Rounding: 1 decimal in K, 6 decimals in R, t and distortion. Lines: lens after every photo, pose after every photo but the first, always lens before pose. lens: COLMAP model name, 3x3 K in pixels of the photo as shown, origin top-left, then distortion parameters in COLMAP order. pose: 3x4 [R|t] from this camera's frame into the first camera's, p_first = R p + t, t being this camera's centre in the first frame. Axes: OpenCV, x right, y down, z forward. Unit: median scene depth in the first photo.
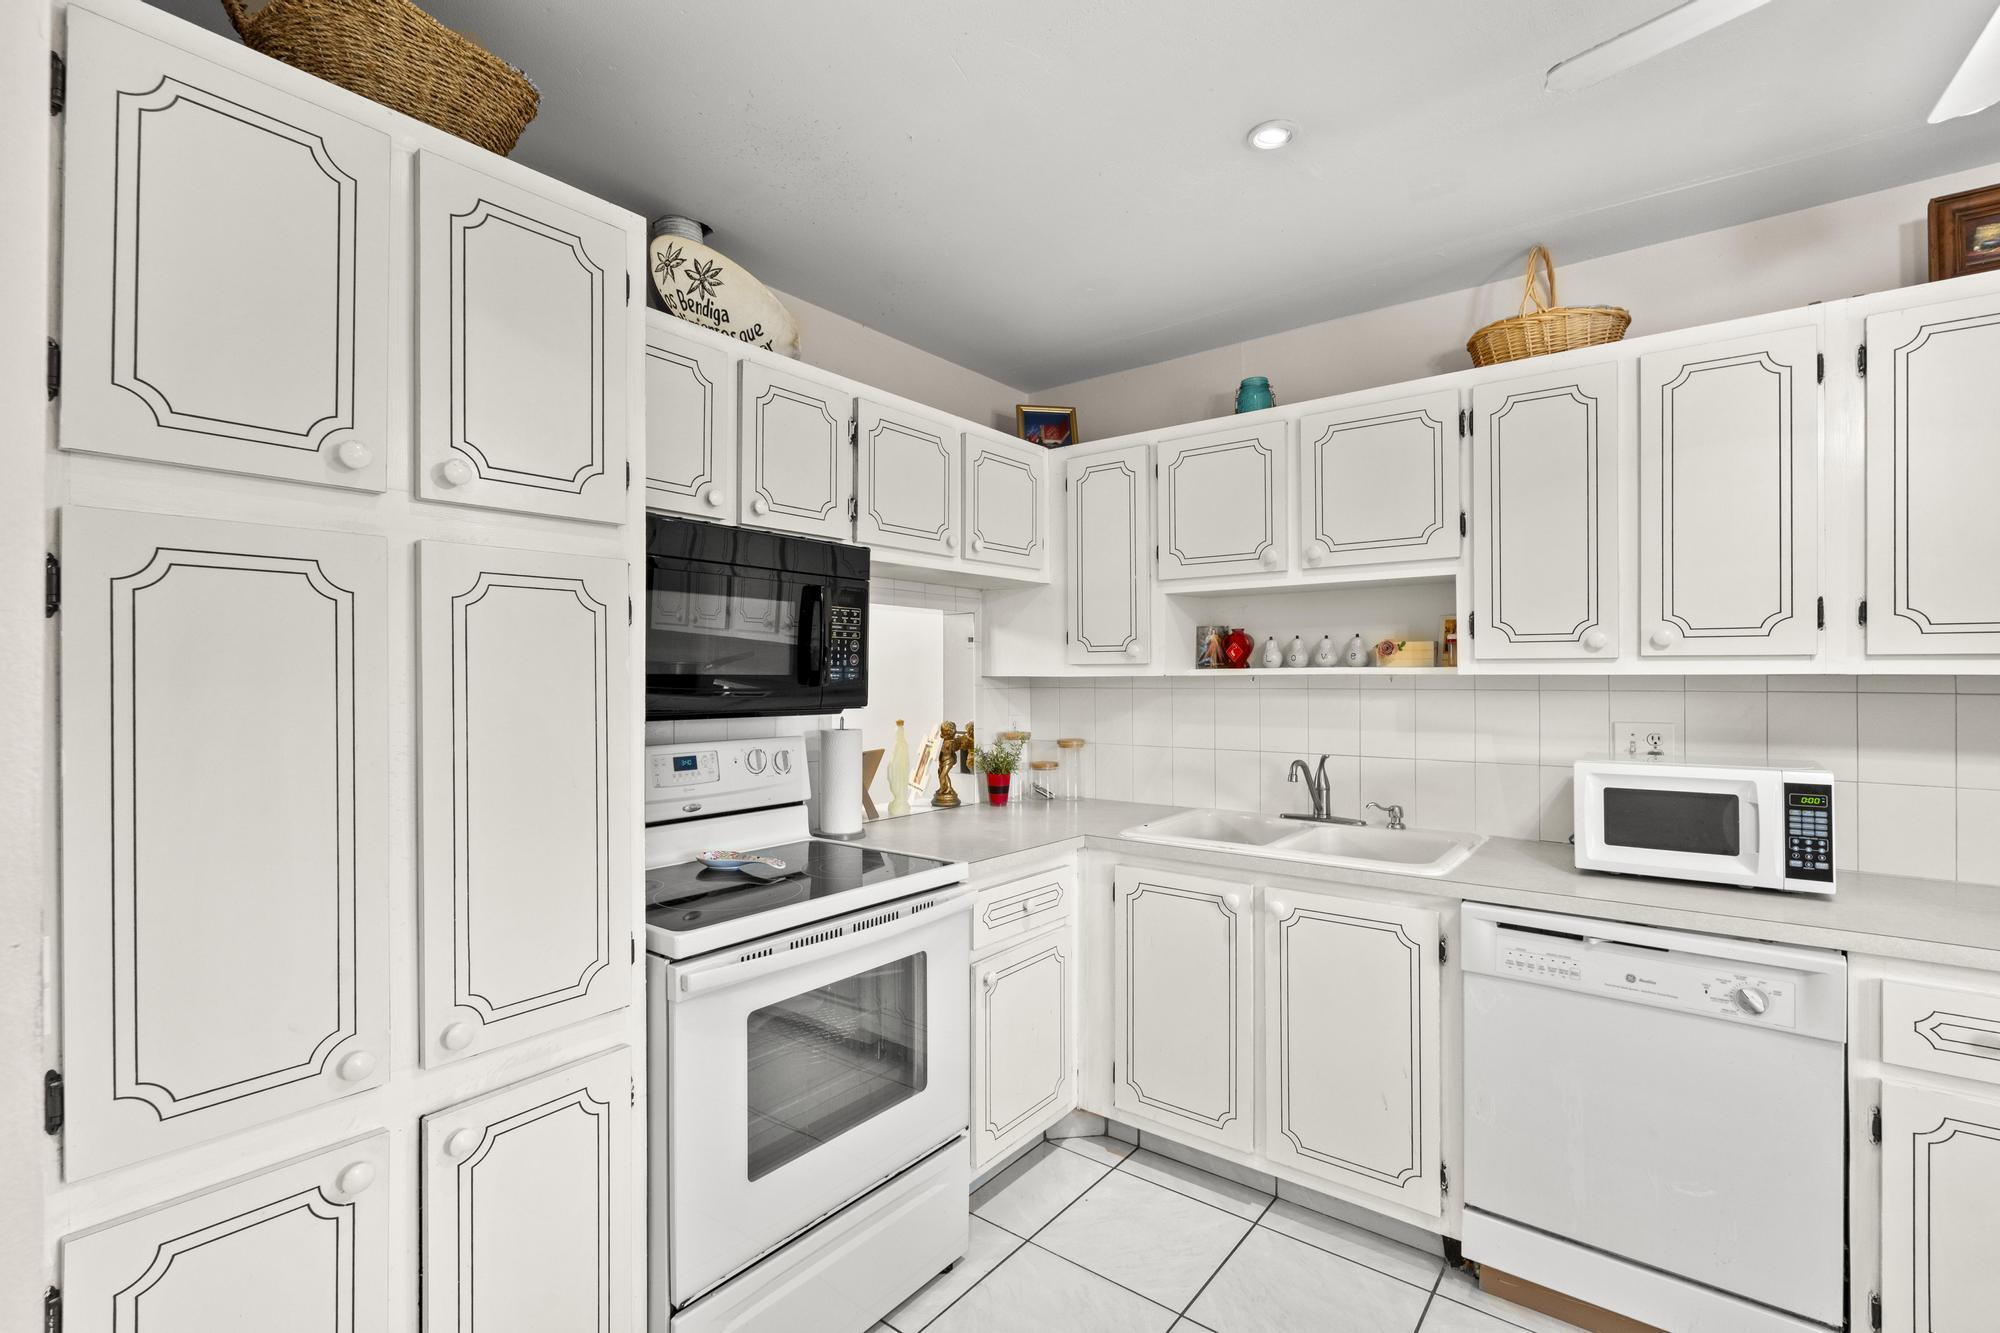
lens RADIAL K [[895.5, 0, 997.7], [0, 895.5, 664.1], [0, 0, 1]] dist [-0.002078, 0.000238]
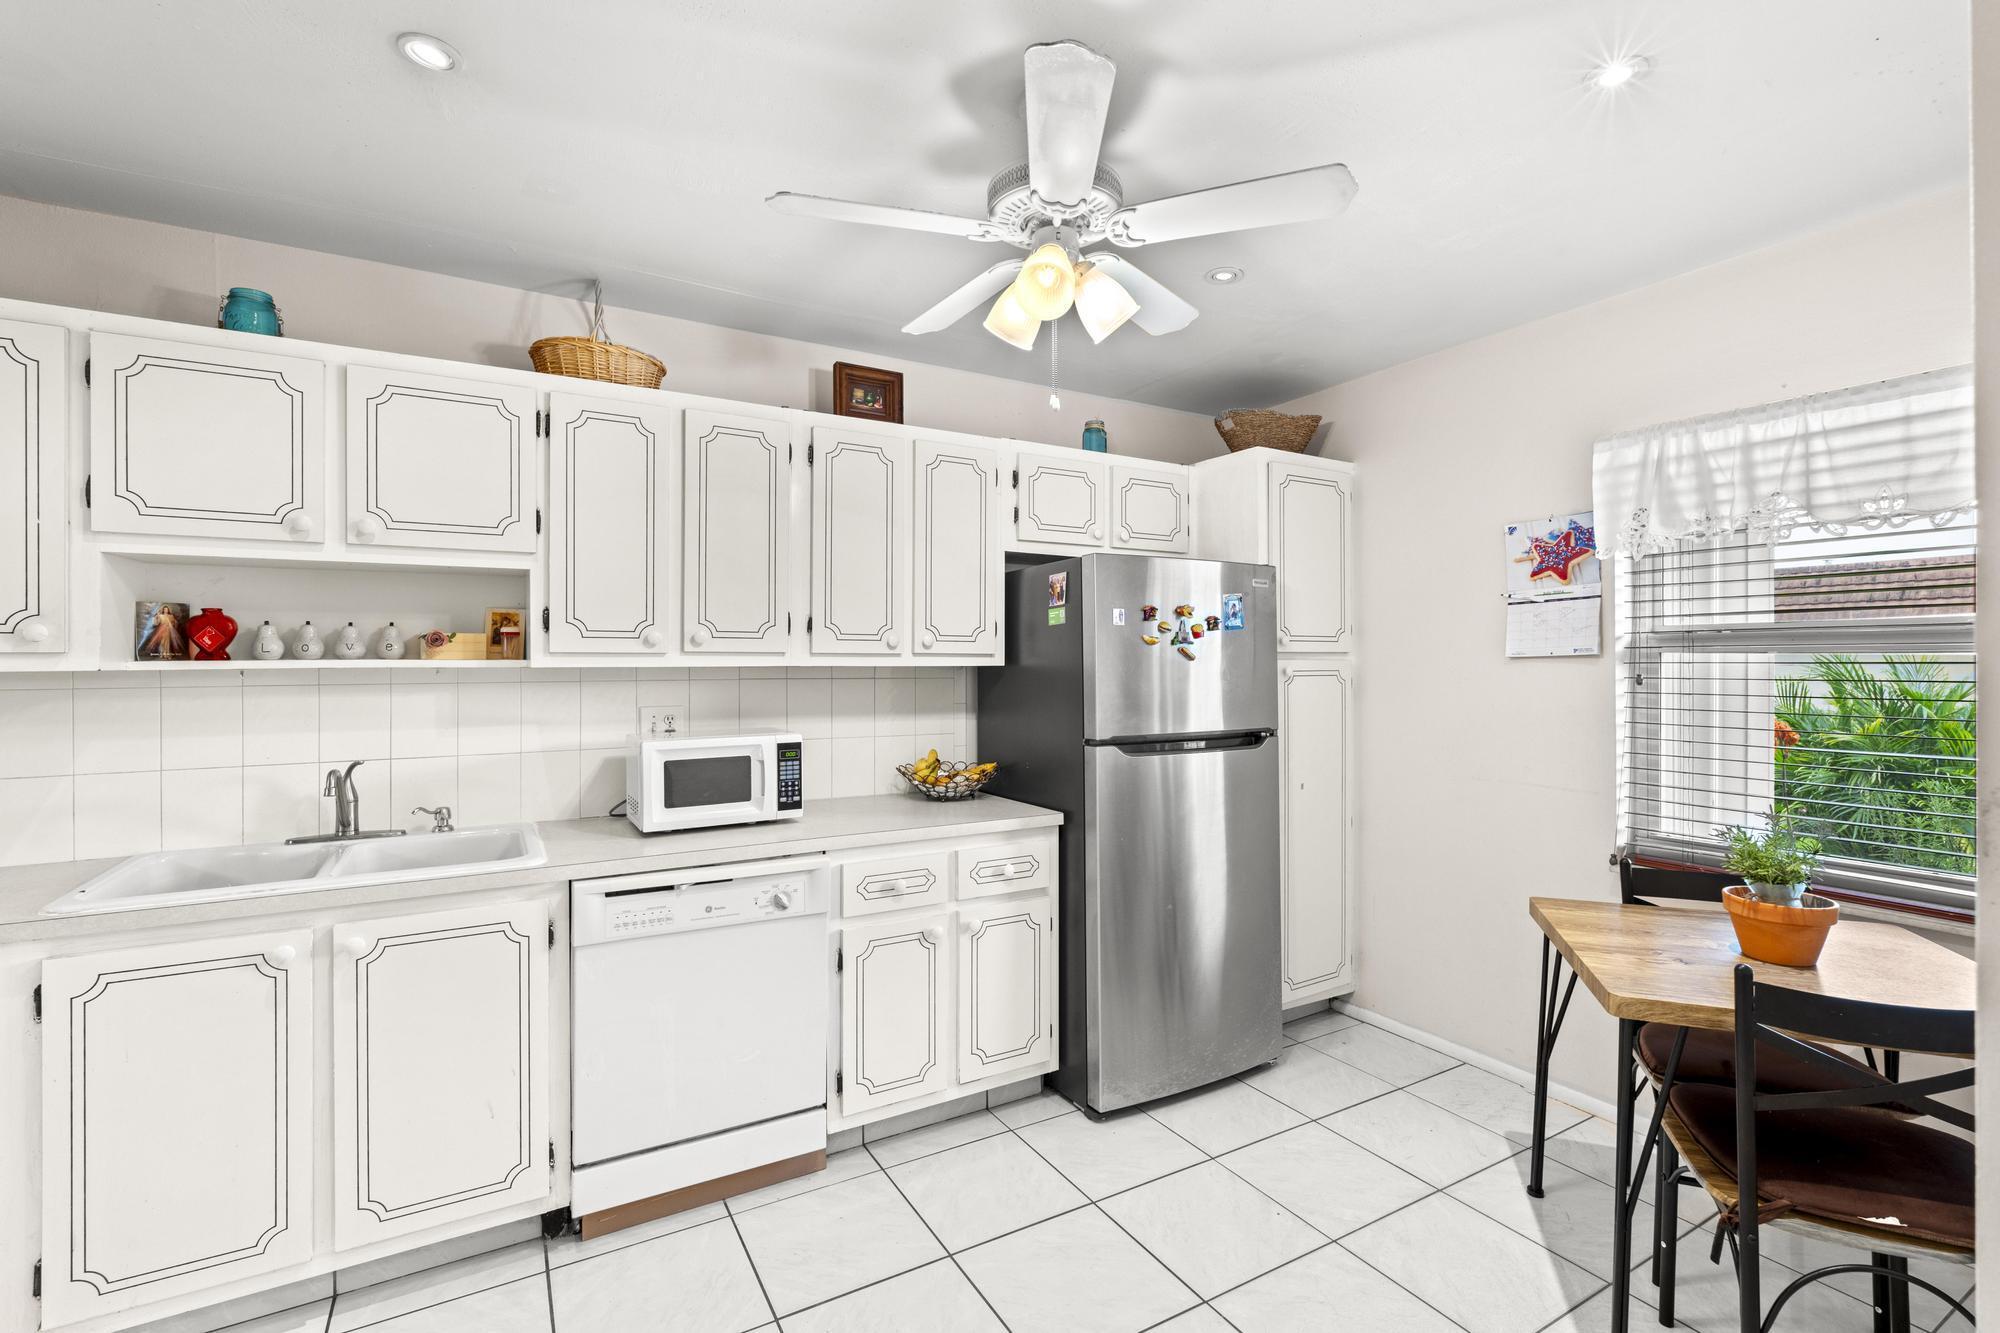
lens RADIAL K [[893.6, 0, 996.9], [0, 893.6, 656.8], [0, 0, 1]] dist [-0.004549, 0.000287]
pose [[0.375227, 0.008285, 0.926896, -0.241824], [-0.006913, 0.999957, -0.006140, 0.002508], [-0.926907, -0.004103, 0.375269, 0.128113]]
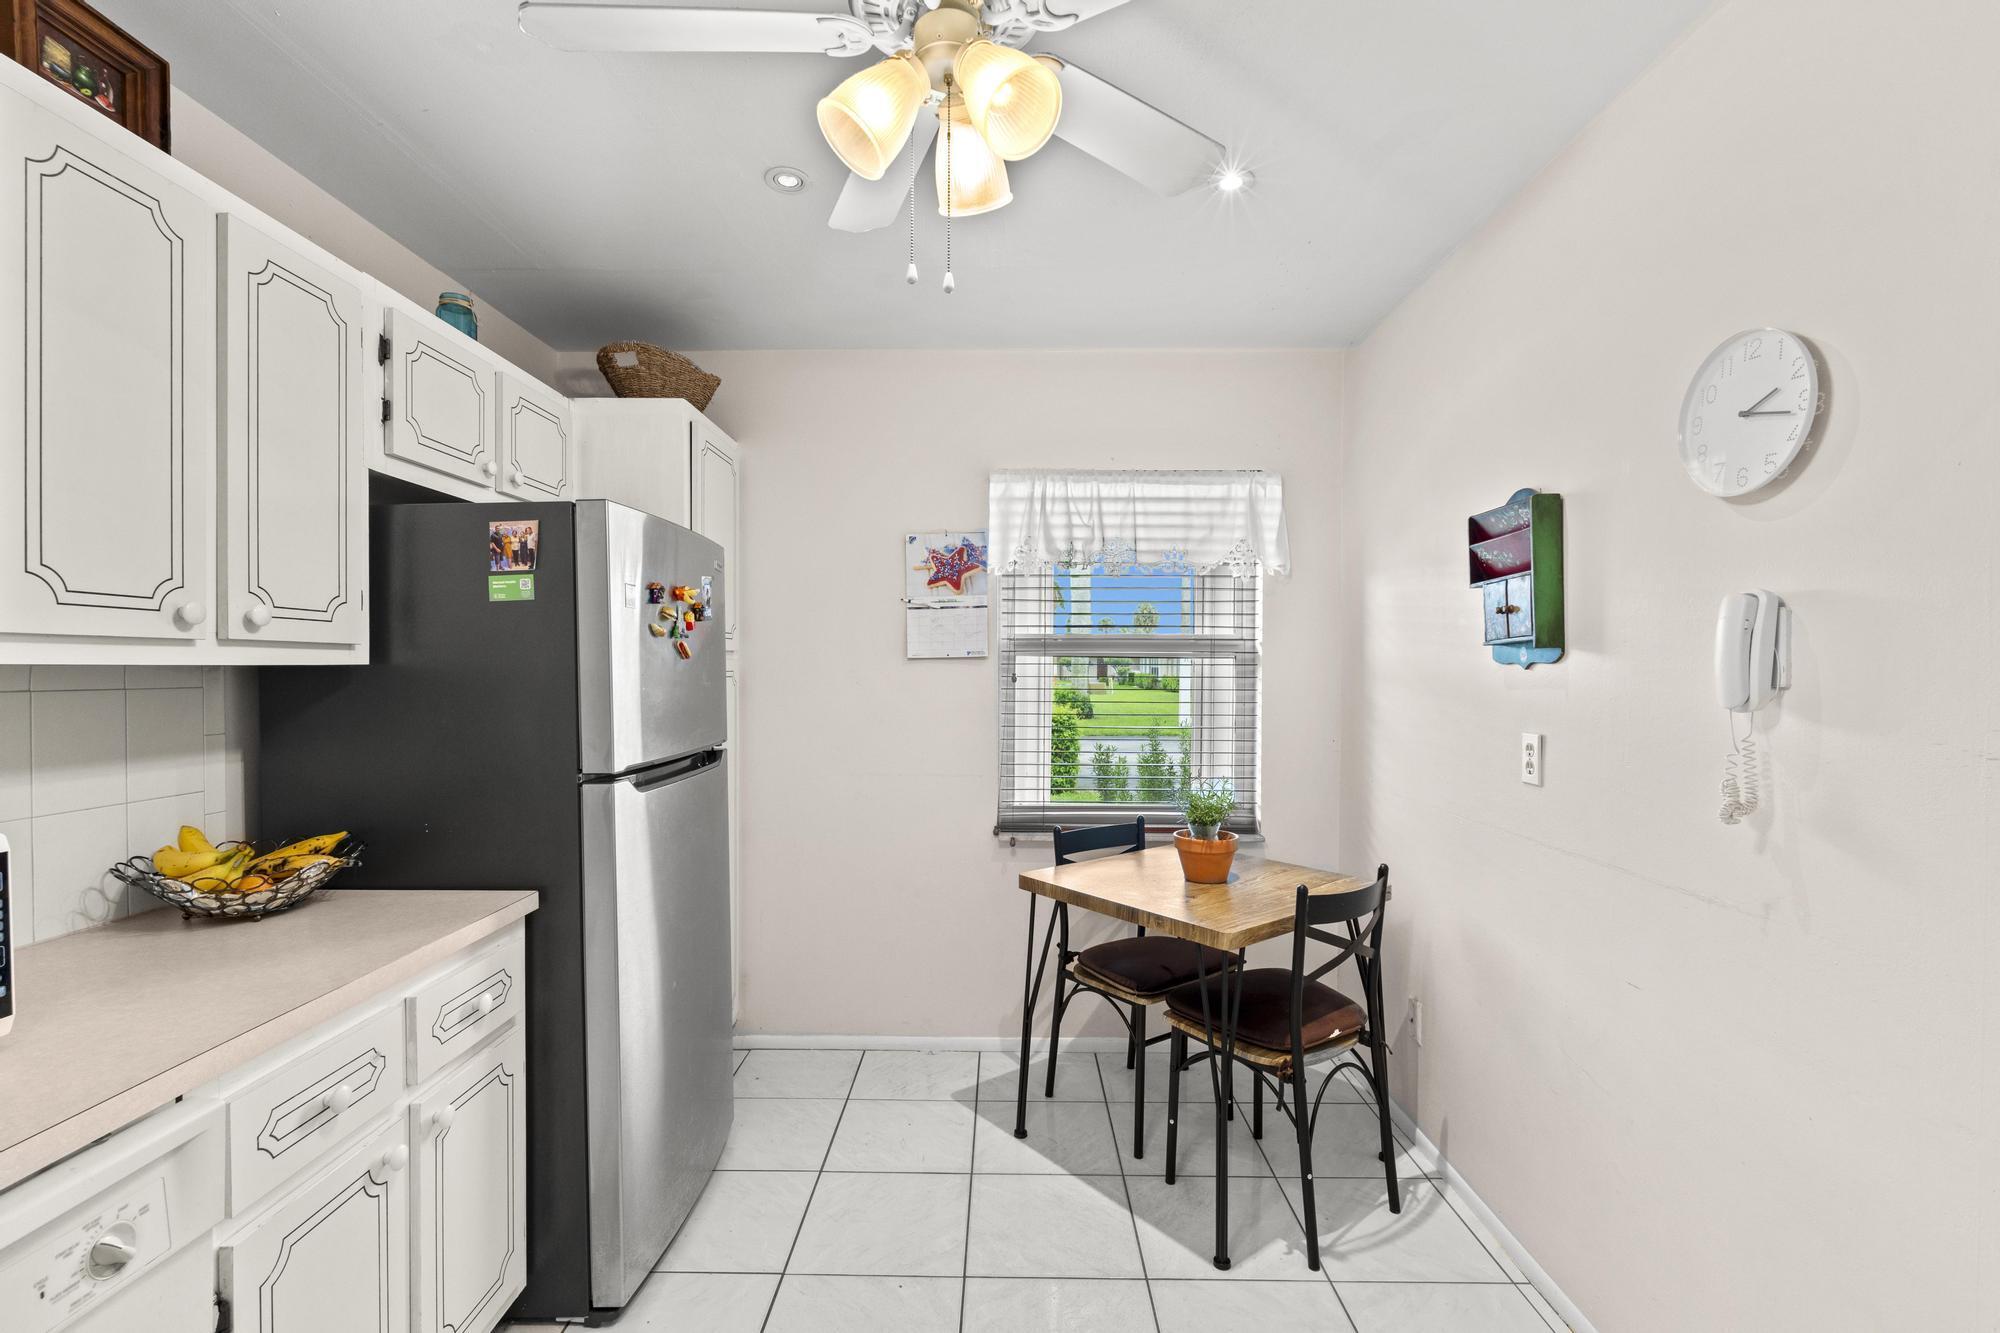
lens RADIAL K [[895.1, 0, 997.0], [0, 895.1, 671.4], [0, 0, 1]] dist [-0.004077, -0.000064]
pose [[-0.605983, -0.006672, 0.795450, 0.055110], [-0.008781, 0.999960, 0.001697, 0.007644], [-0.795429, -0.005957, -0.606017, 0.676627]]
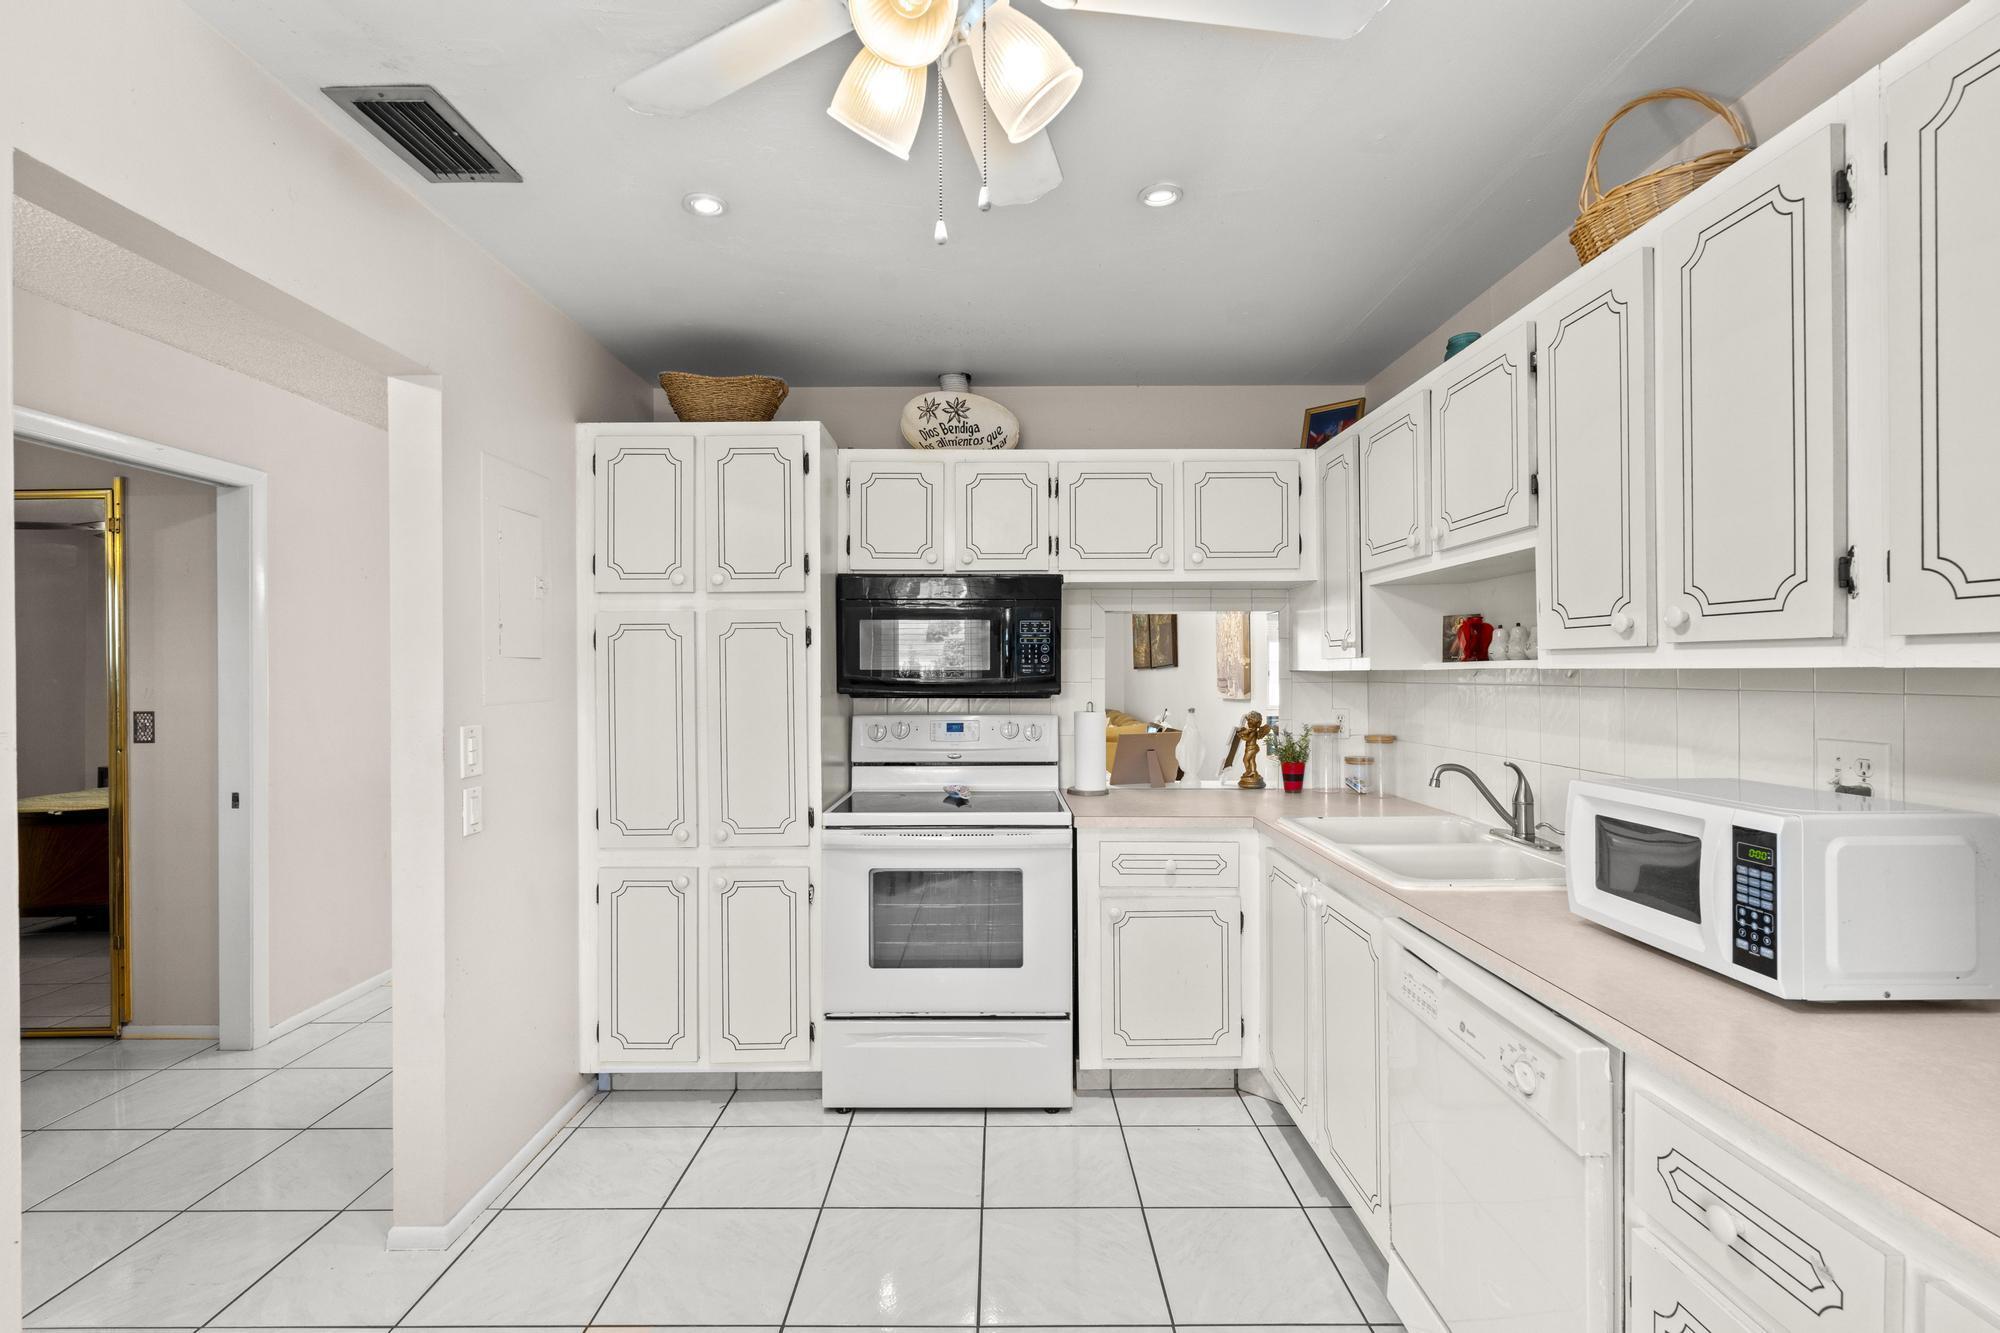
lens RADIAL K [[895.5, 0, 997.7], [0, 895.5, 664.1], [0, 0, 1]] dist [-0.002078, 0.000238]
pose [[0.616938, -0.006231, -0.786987, 0.889084], [0.012267, 0.999923, 0.001699, 0.000164], [0.786916, -0.010702, 0.616968, 0.106708]]
